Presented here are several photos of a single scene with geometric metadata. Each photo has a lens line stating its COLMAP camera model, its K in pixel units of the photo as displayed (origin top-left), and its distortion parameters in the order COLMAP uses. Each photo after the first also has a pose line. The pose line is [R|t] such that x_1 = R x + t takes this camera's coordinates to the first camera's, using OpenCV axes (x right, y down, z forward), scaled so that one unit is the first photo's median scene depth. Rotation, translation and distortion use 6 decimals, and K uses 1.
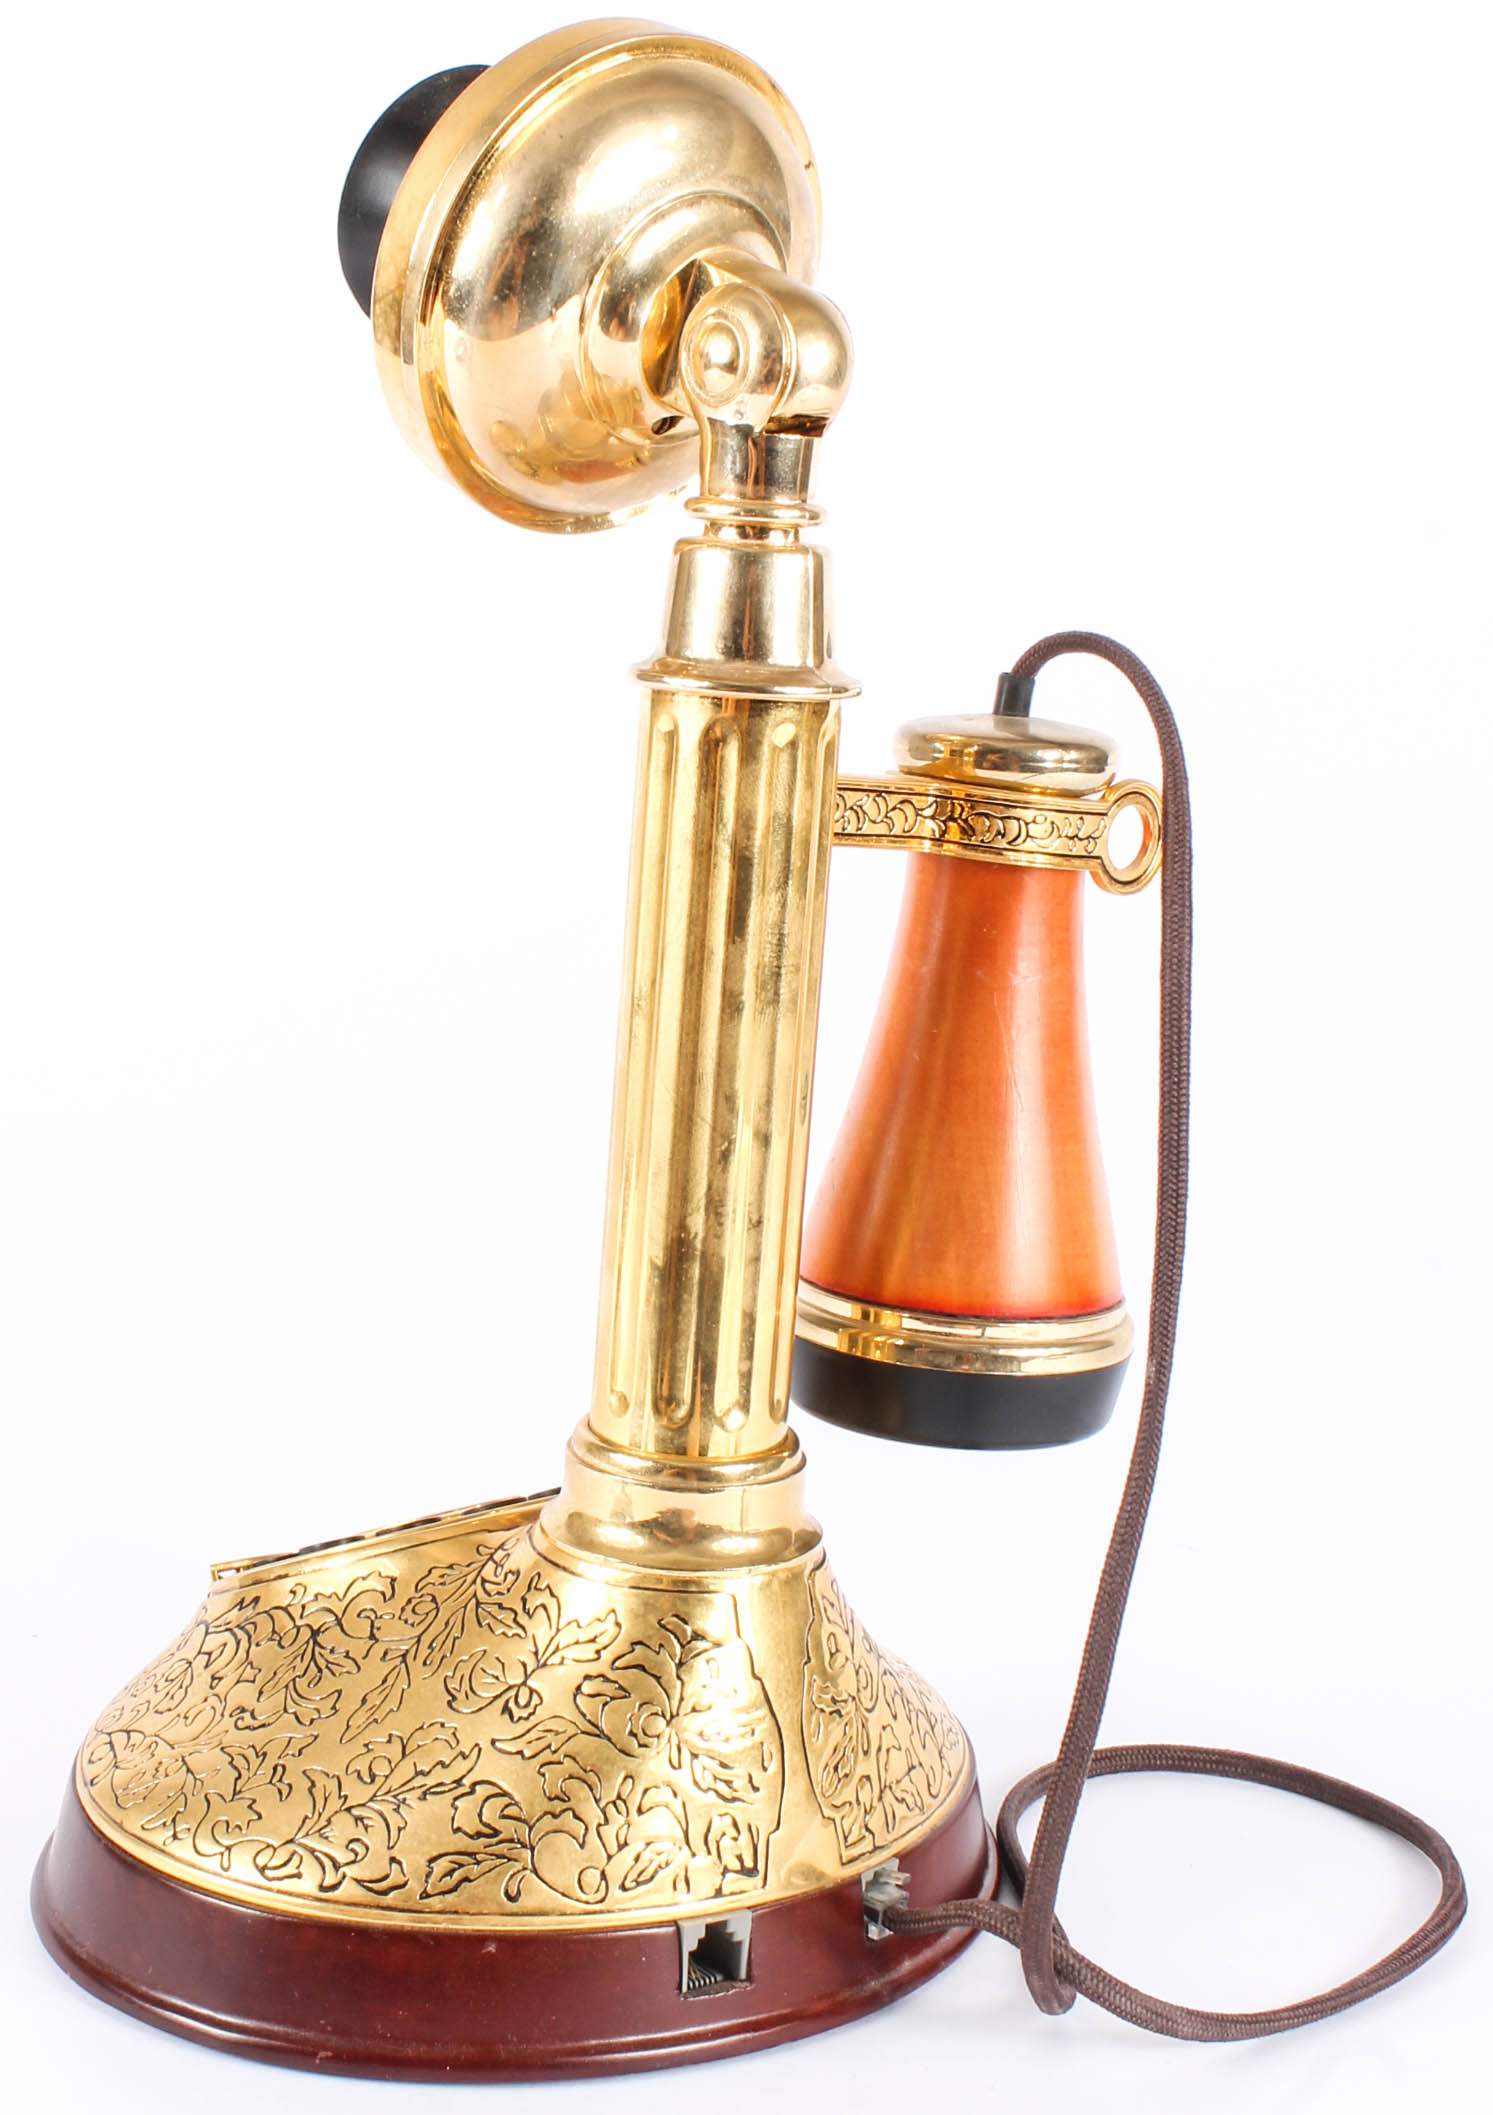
lens RADIAL K [[2944.8, 0, 749.7], [0, 2944.8, 1068.4], [0, 0, 1]] dist [-0.075550, 0.000000]
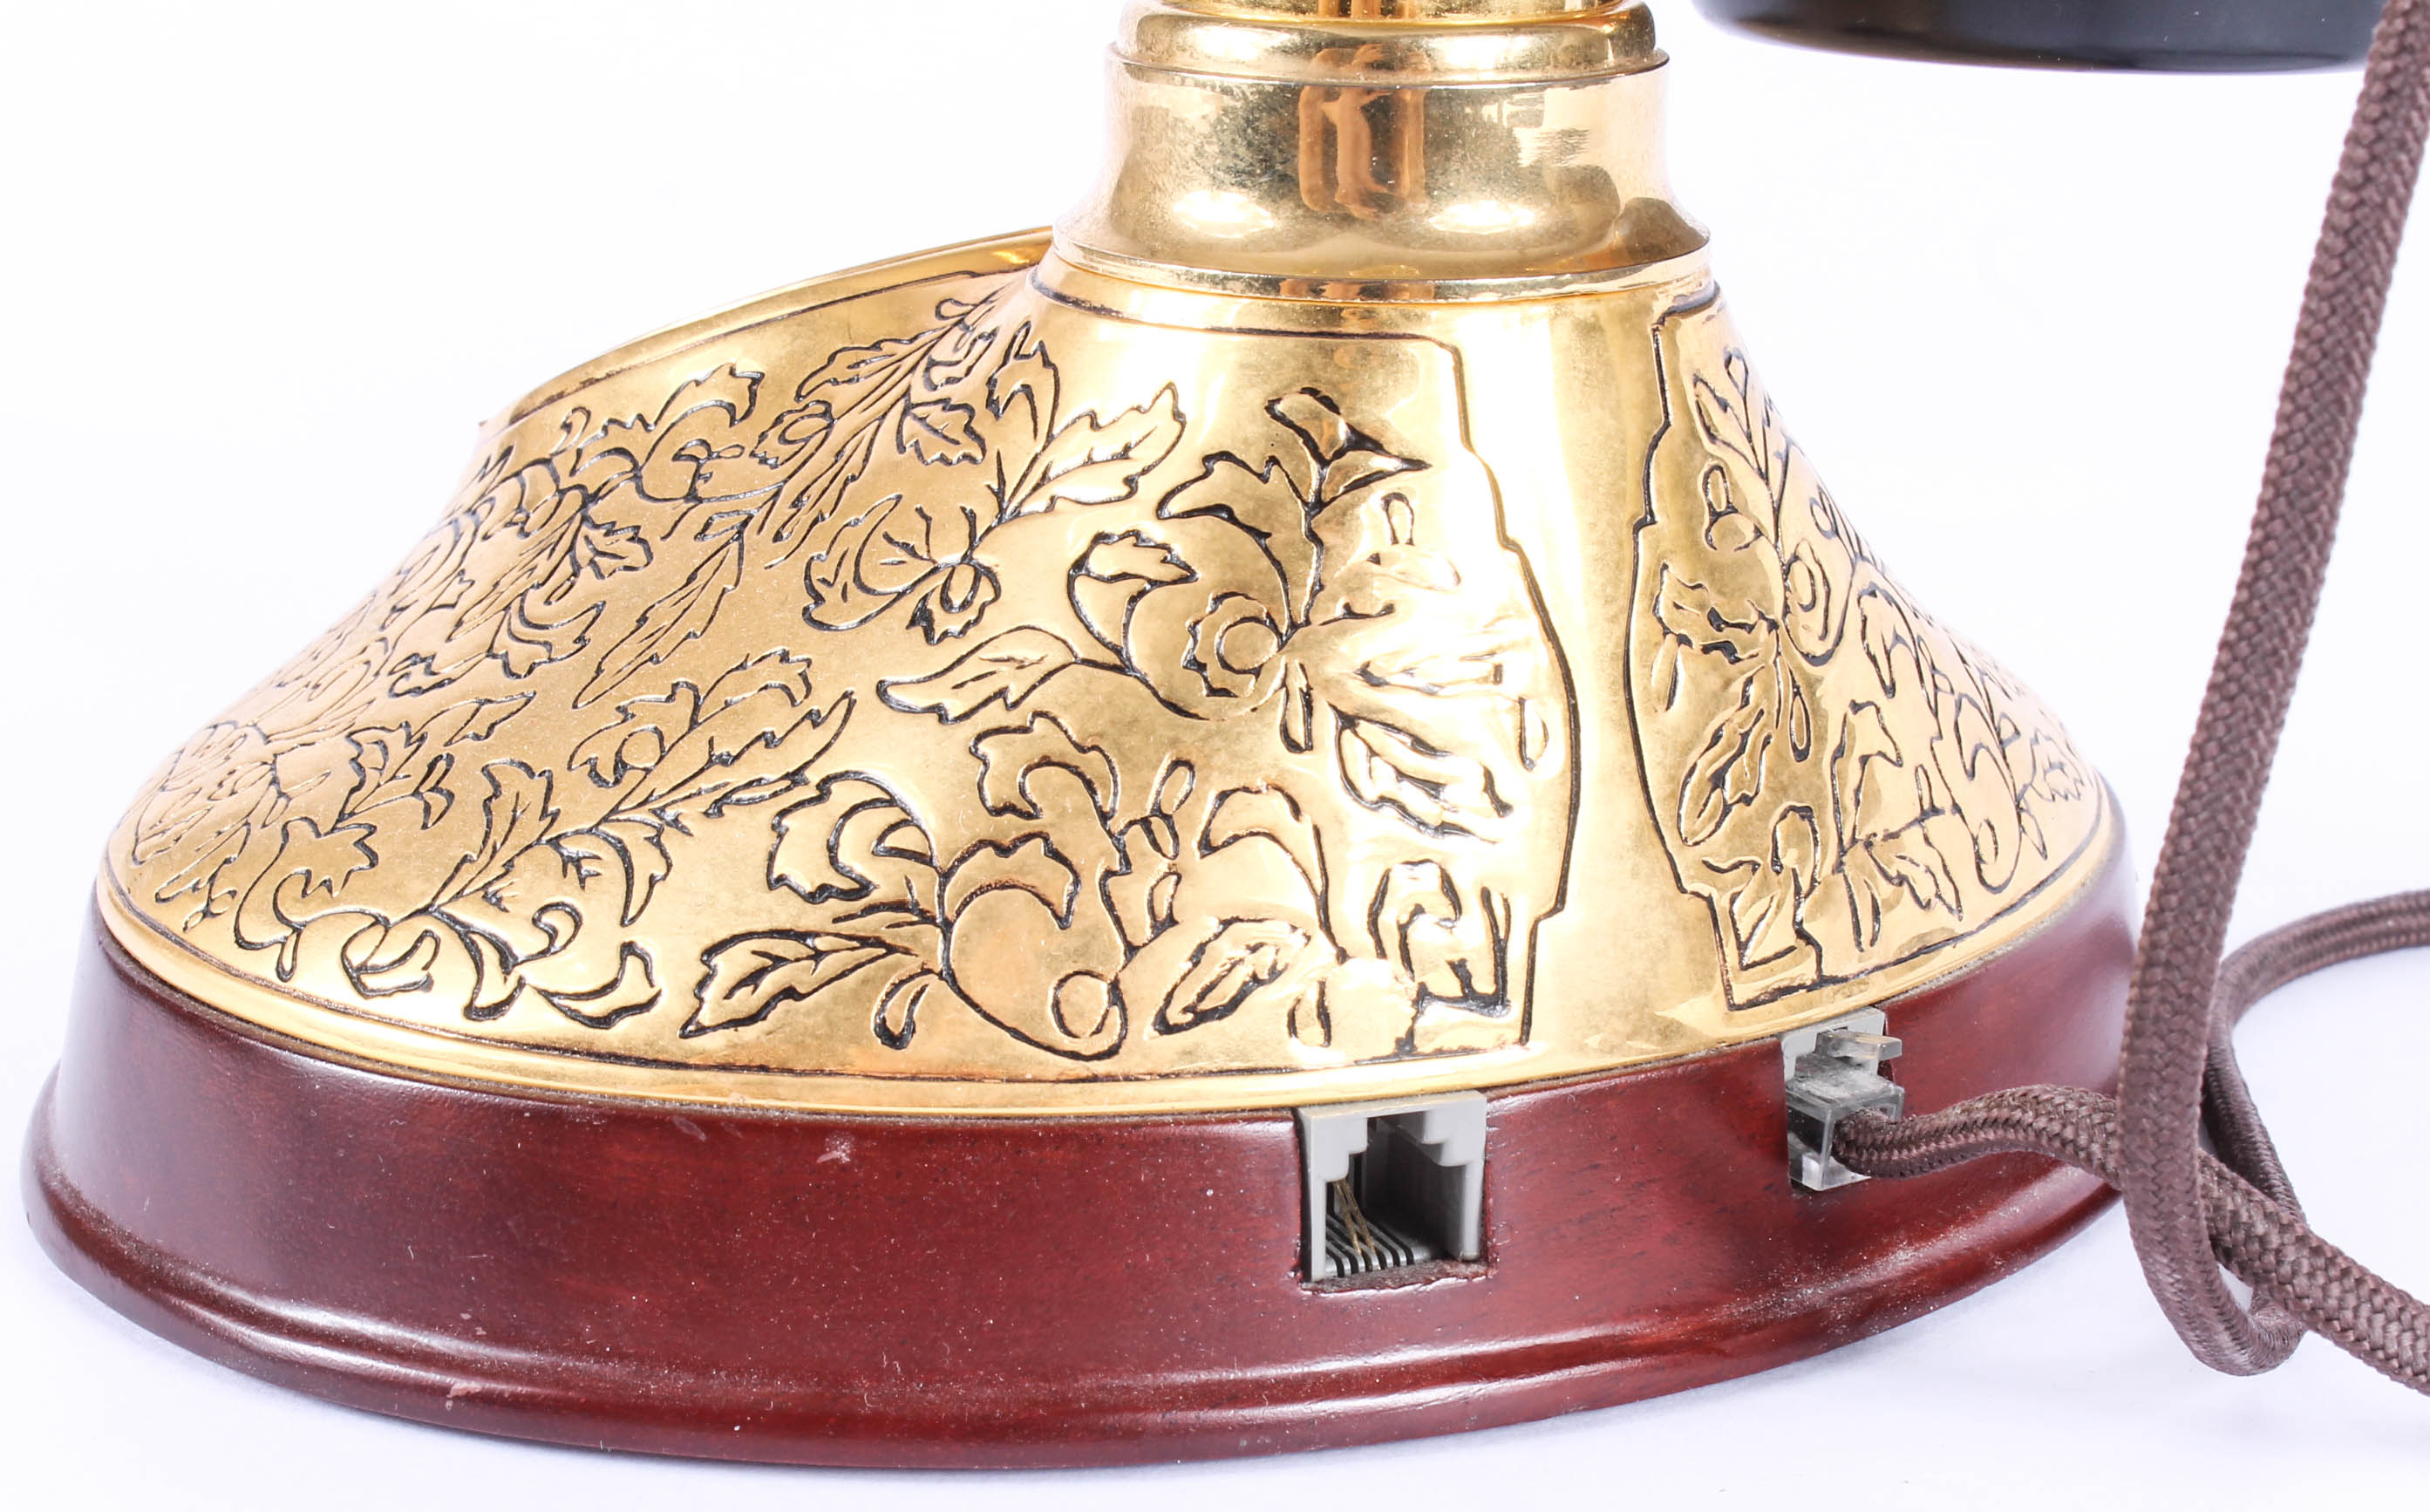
lens RADIAL K [[4514.6, 0, 1219.3], [0, 4514.6, 748.8], [0, 0, 1]] dist [-0.053224, 0.000000]
pose [[0.983427, 0.010537, -0.180998, 0.078088], [0.015120, 0.990066, 0.139791, 0.147537], [0.180673, -0.140211, 0.973498, 0.371988]]
